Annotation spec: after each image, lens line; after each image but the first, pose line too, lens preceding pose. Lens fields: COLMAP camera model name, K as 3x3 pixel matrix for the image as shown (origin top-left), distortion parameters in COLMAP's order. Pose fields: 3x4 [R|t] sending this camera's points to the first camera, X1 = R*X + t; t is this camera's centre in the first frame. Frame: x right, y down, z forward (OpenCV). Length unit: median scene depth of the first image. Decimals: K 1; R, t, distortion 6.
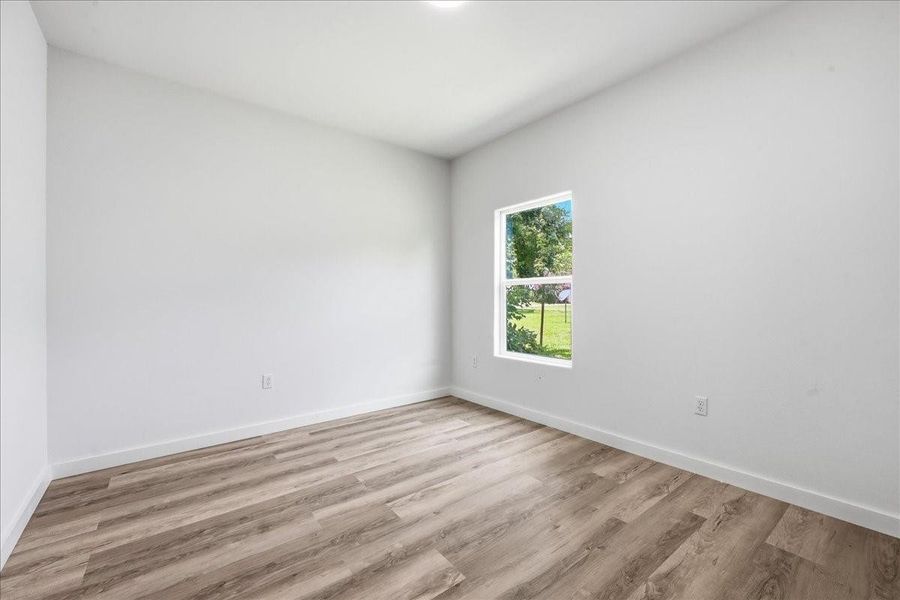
lens RADIAL K [[370.9, 0, 447.5], [0, 370.9, 296.9], [0, 0, 1]] dist [0.001326, 0.000374]
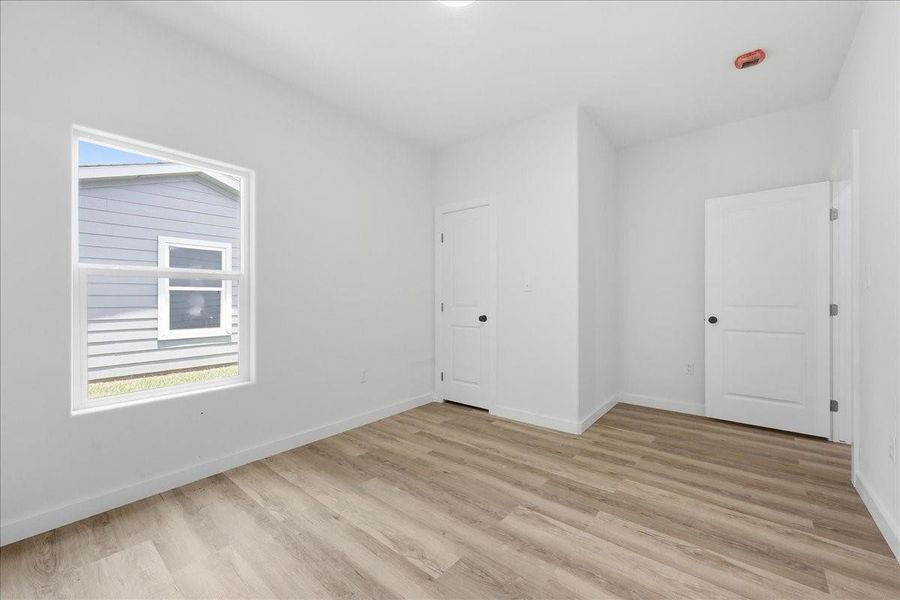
lens RADIAL K [[370.9, 0, 445.7], [0, 370.9, 301.2], [0, 0, 1]] dist [0.001326, 0.000374]
pose [[-0.217618, -0.004433, 0.976024, -0.838660], [0.000801, 0.999989, 0.004721, -0.005887], [-0.976034, 0.001809, -0.217612, 1.066760]]
